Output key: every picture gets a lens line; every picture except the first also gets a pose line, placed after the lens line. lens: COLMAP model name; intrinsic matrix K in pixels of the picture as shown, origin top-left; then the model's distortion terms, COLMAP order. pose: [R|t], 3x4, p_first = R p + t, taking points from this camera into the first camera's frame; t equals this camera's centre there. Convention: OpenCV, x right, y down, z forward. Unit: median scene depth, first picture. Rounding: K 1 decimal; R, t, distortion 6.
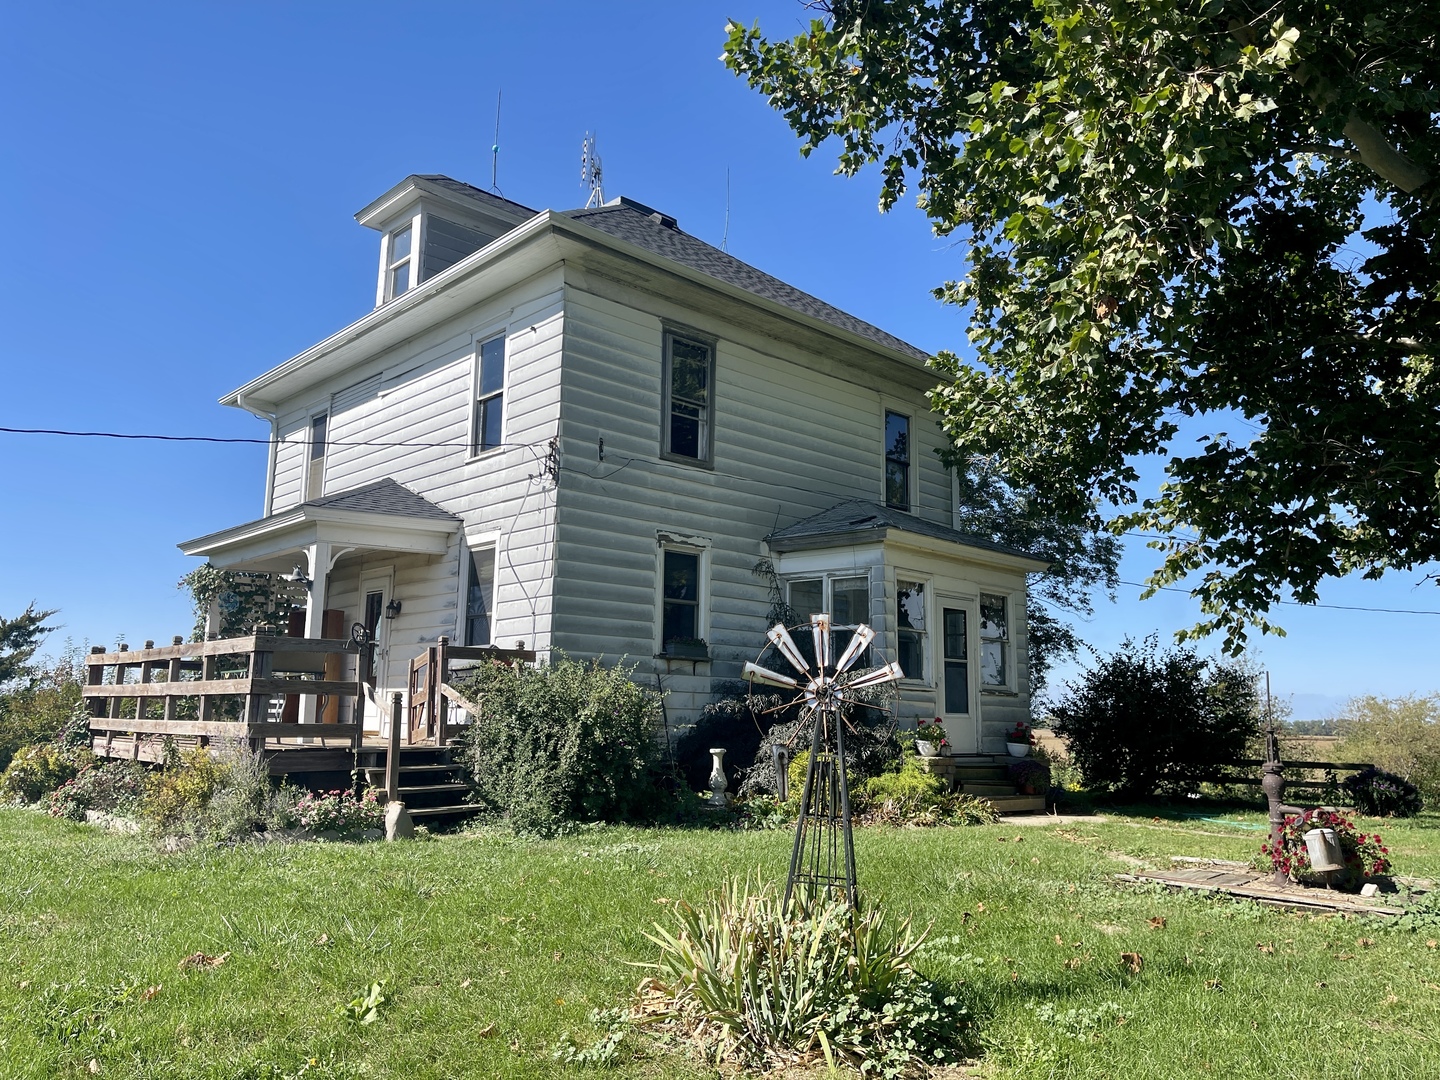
lens RADIAL K [[1101.5, 0, 720.0], [0, 1101.5, 540.0], [0, 0, 1]] dist [0.059500, -0.079017]
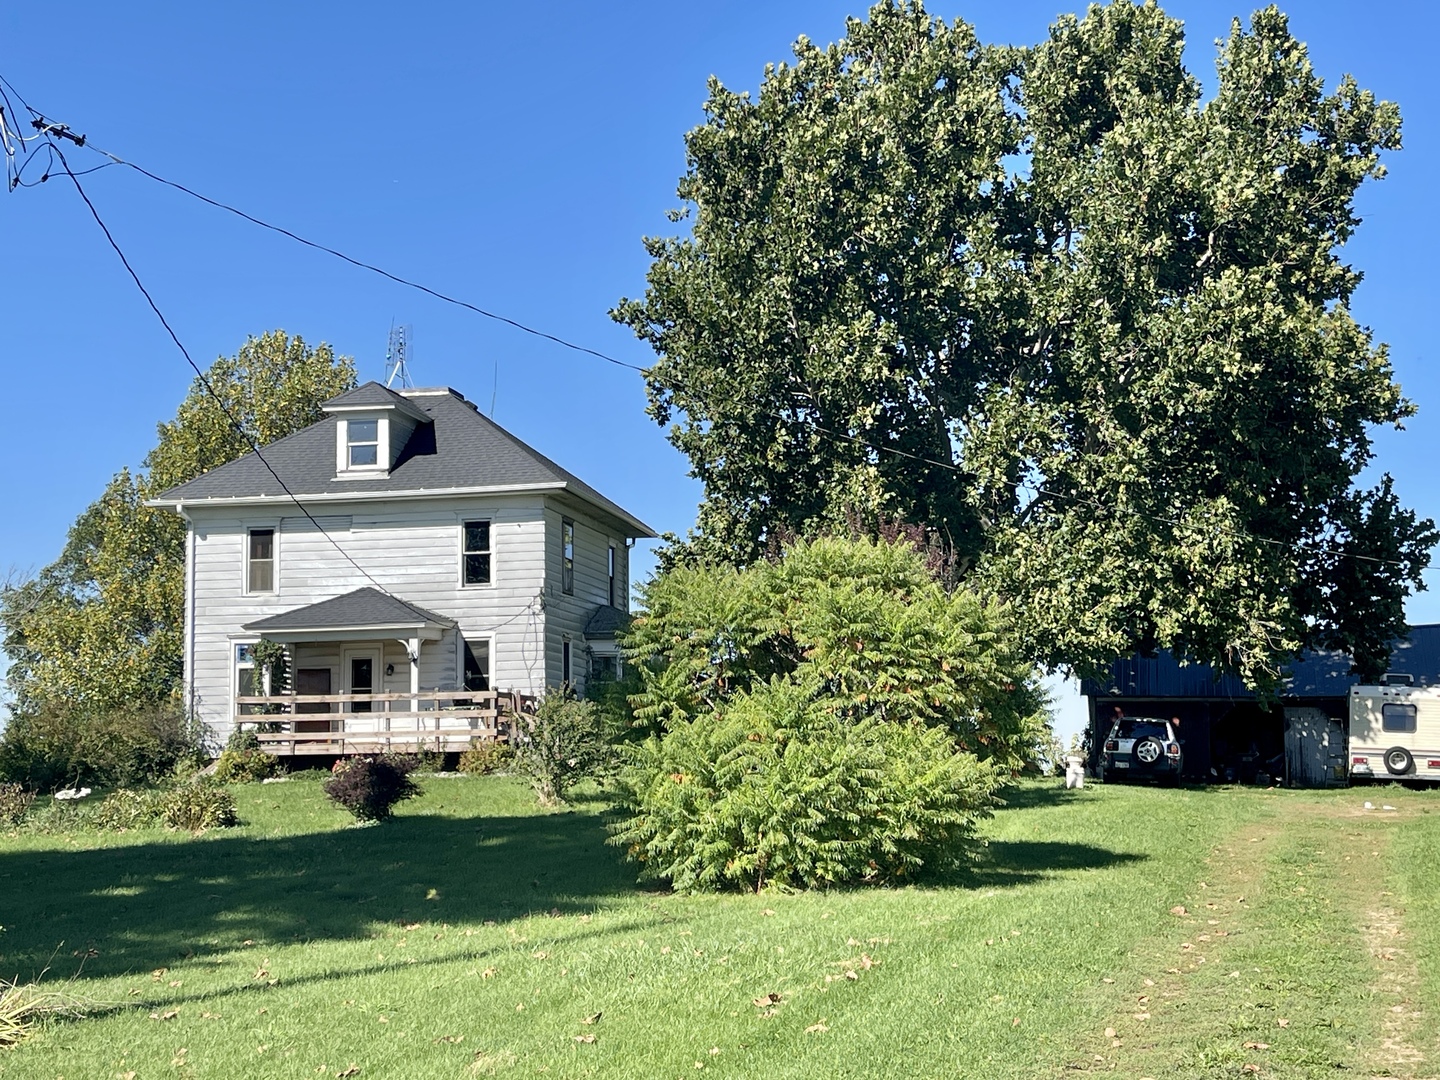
lens RADIAL K [[2184.3, 0, 720.0], [0, 2184.3, 540.0], [0, 0, 1]] dist [0.171210, -0.655740]
pose [[0.808973, 0.040578, 0.586444, -1.948842], [-0.072714, 0.996861, 0.031329, -0.288442], [-0.583331, -0.067987, 0.809384, -2.080317]]
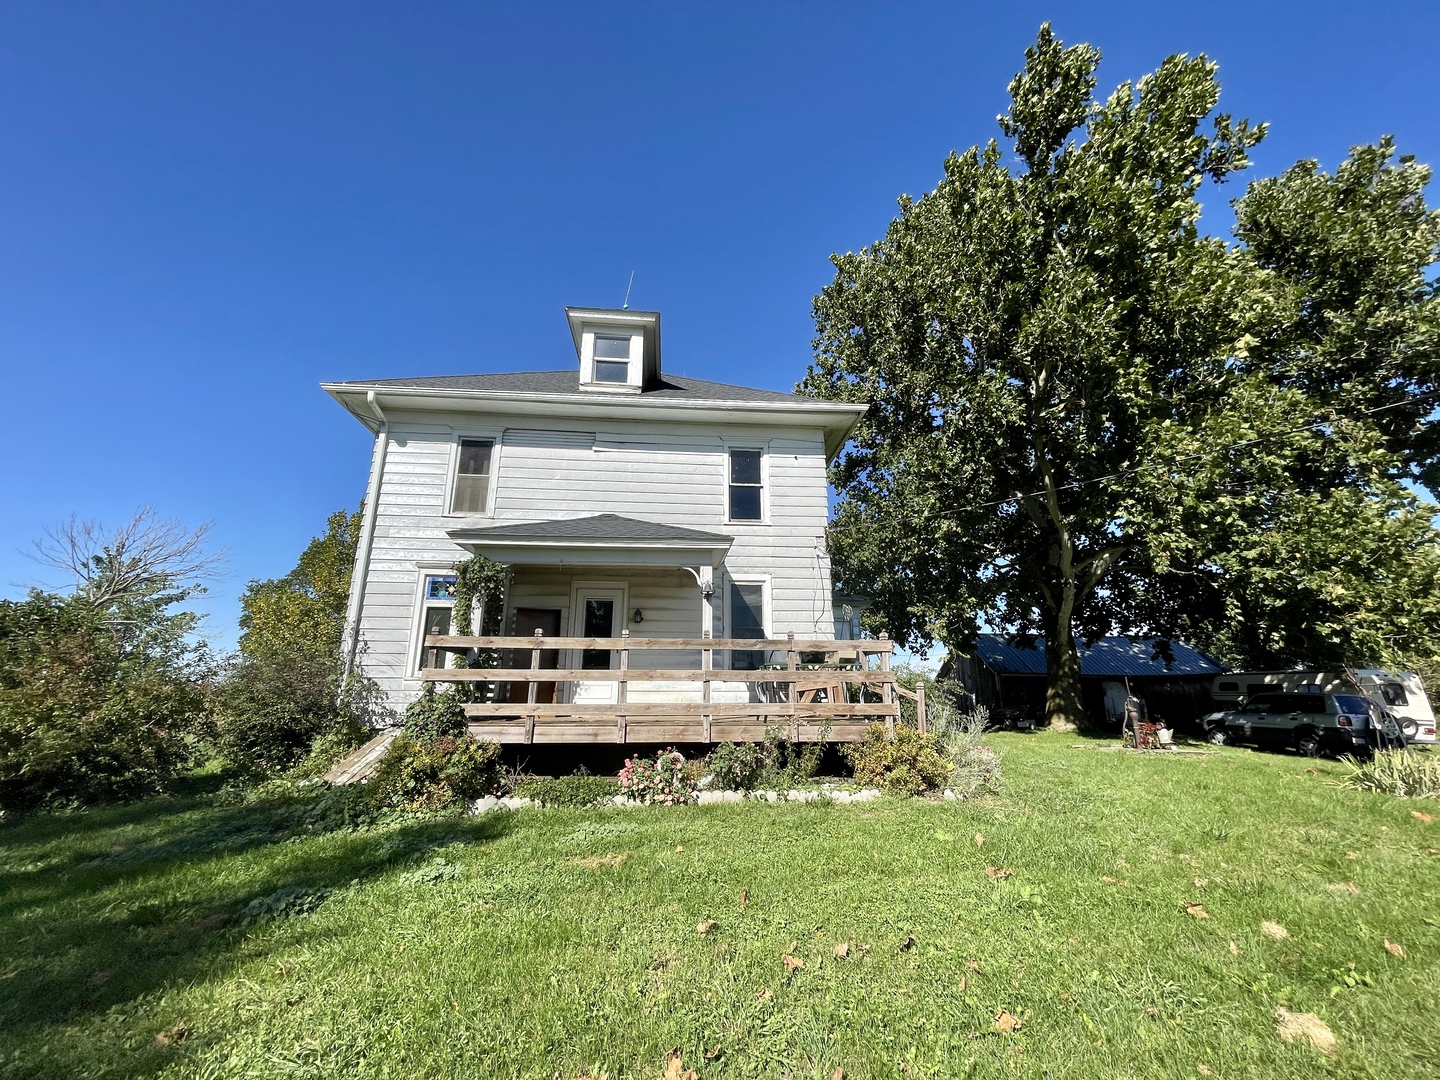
lens RADIAL K [[585.0, 0, 720.0], [0, 585.0, 540.0], [0, 0, 1]] dist [-0.002922, -0.000627]
pose [[0.612373, 0.192092, 0.766877, -0.830256], [-0.123570, 0.981366, -0.147144, 0.067822], [-0.780852, -0.004656, 0.624699, 0.509995]]
